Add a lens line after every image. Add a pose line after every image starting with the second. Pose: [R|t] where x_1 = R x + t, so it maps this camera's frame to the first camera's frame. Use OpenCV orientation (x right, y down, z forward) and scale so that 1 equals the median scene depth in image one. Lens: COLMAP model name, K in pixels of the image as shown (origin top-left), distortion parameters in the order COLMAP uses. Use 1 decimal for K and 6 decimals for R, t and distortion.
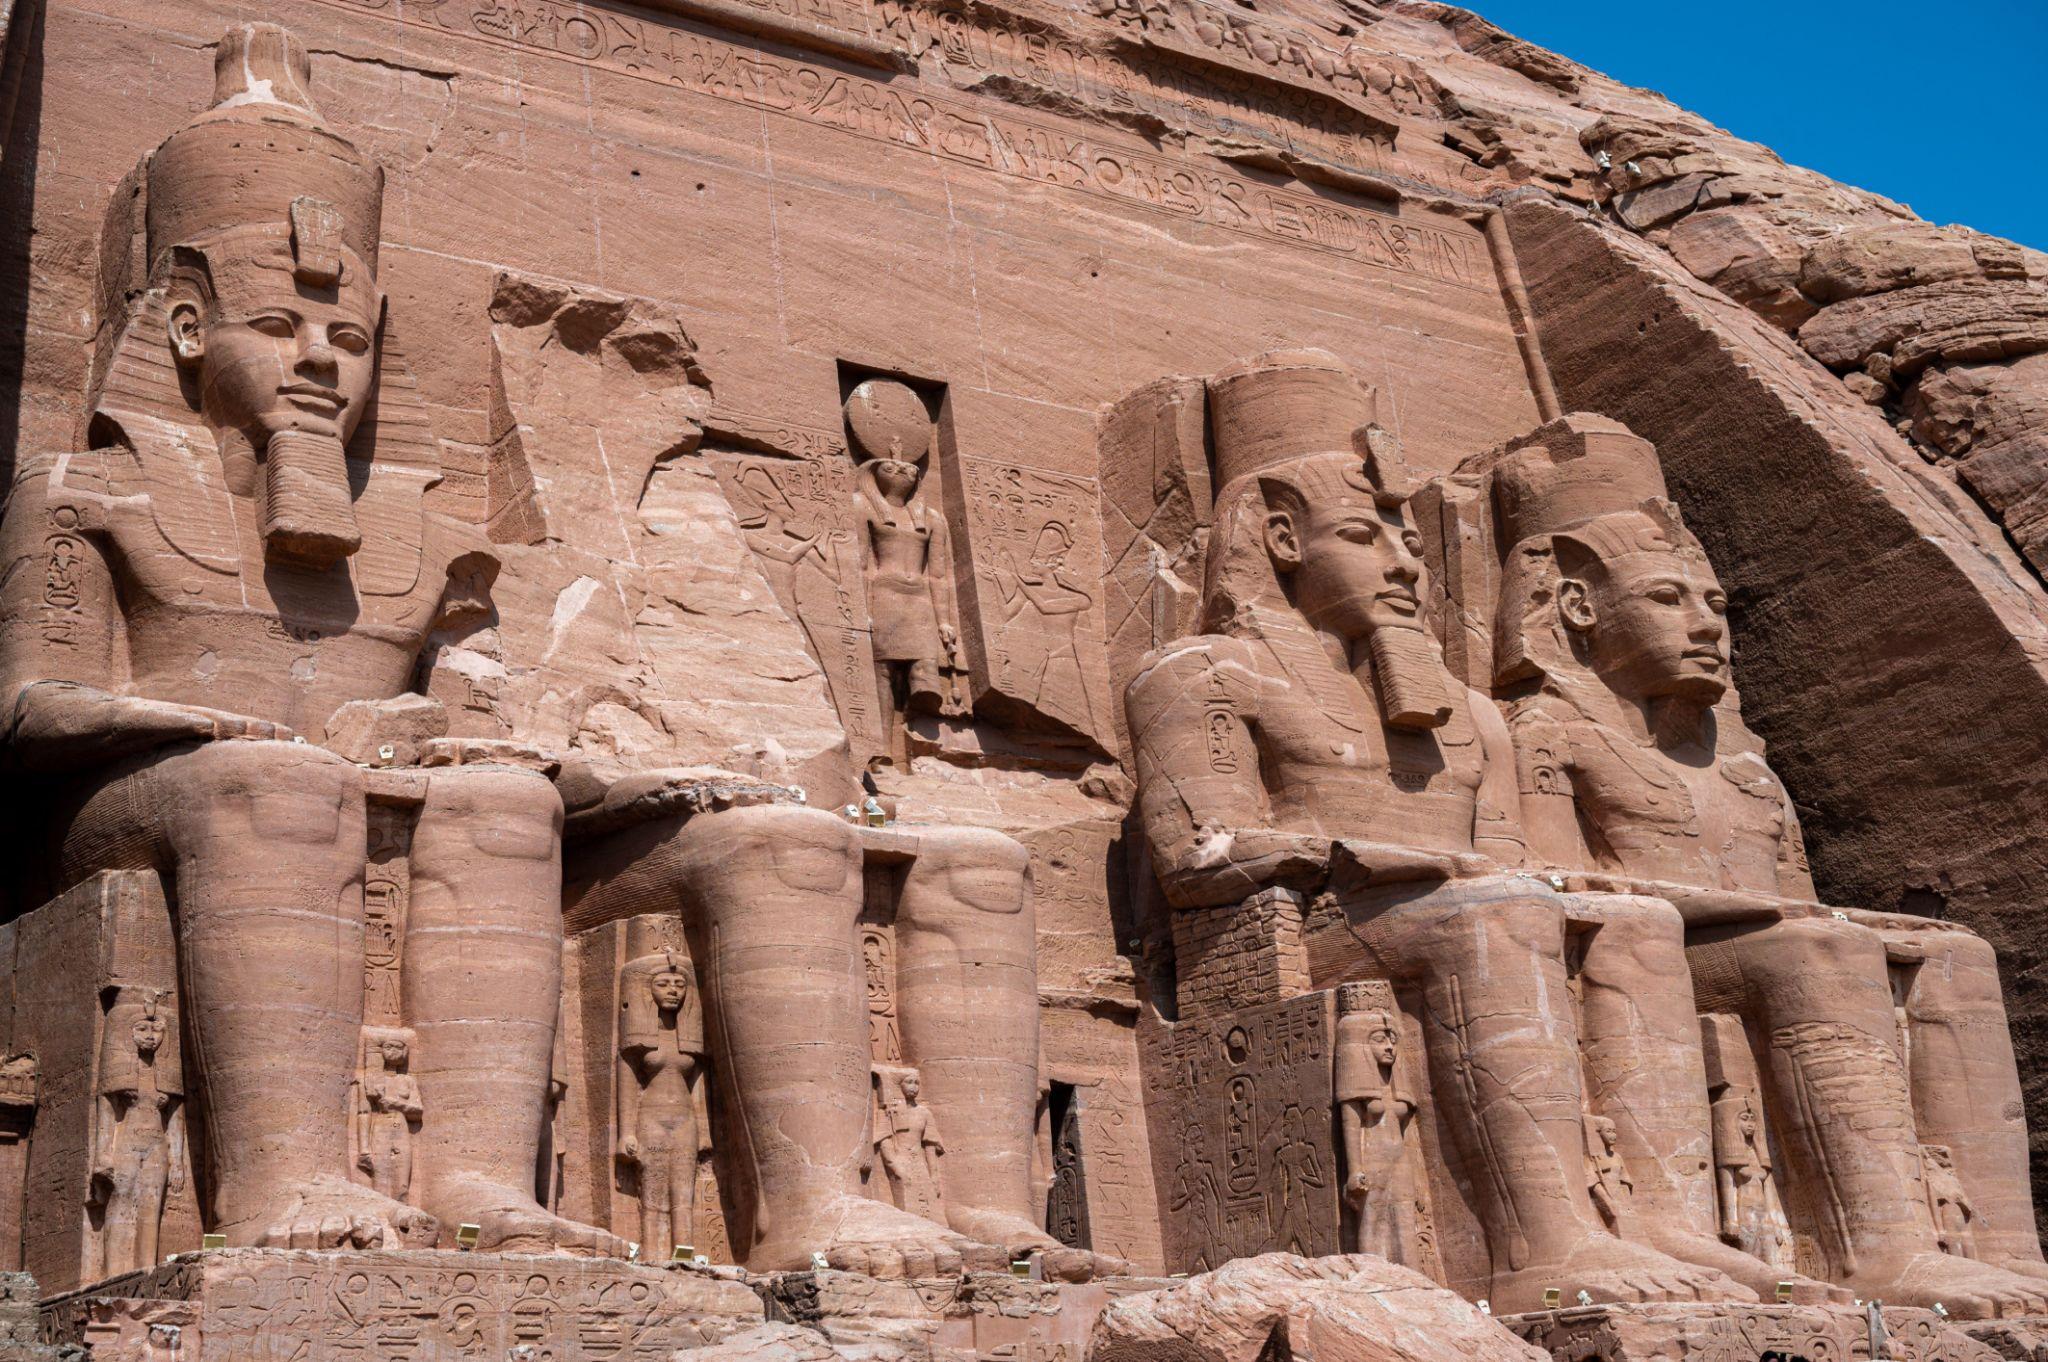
lens RADIAL K [[3223.1, 0, 1024.0], [0, 3223.1, 681.0], [0, 0, 1]] dist [0.014498, 0.041742]
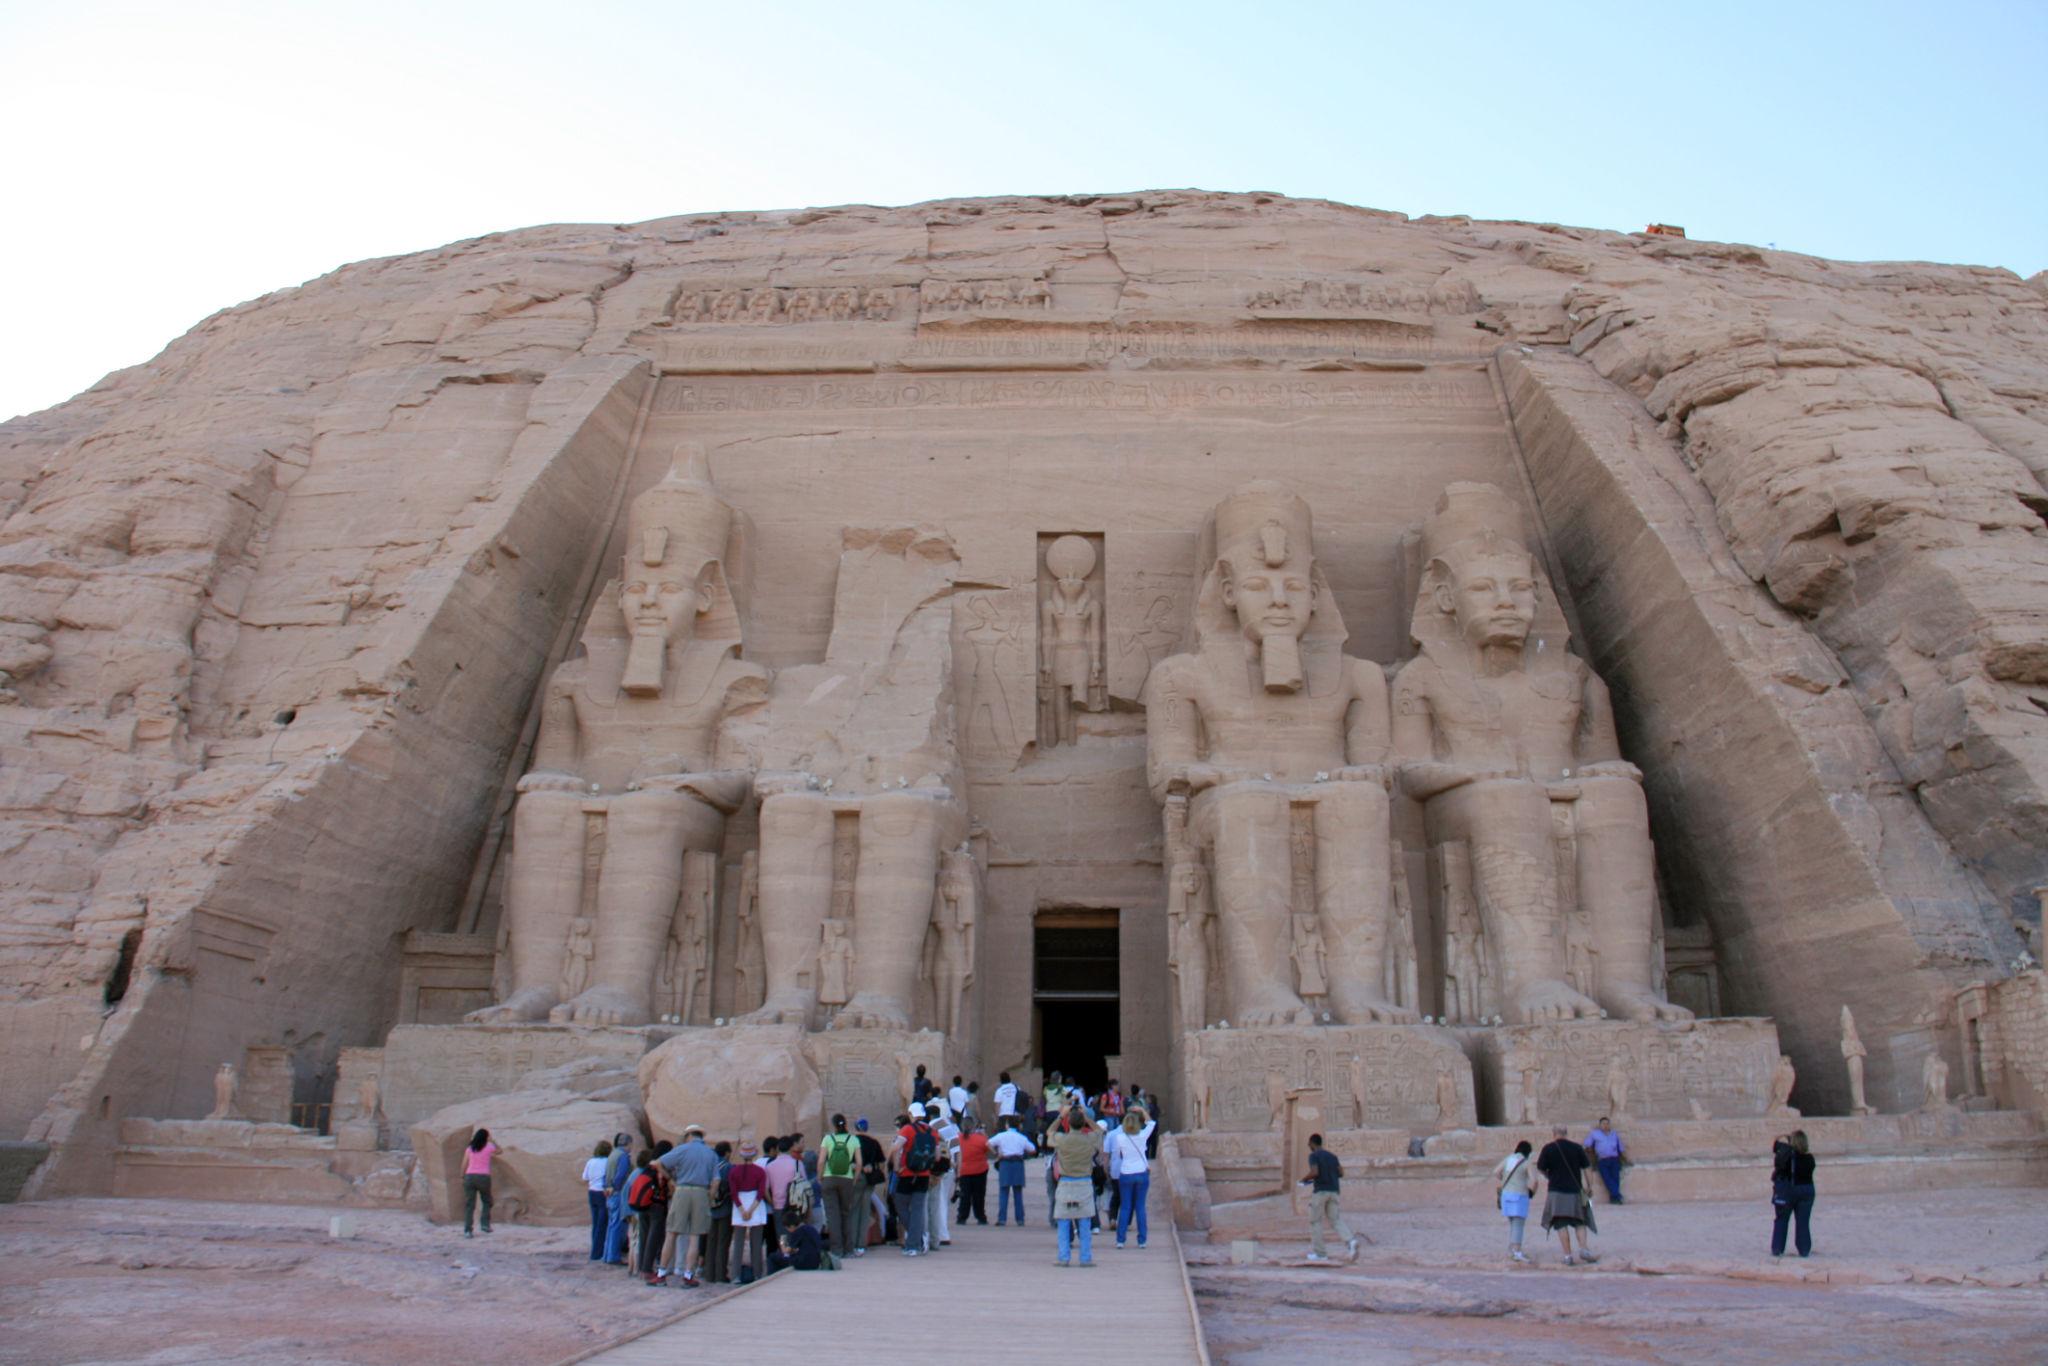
lens RADIAL K [[1685.9, 0, 1056.3], [0, 1685.9, 674.3], [0, 0, 1]] dist [-0.188072, 0.138085]
pose [[0.839160, -0.126516, -0.528965, 0.473682], [0.134716, 0.990612, -0.023216, 0.009061], [0.526936, -0.051778, 0.848326, 0.152117]]
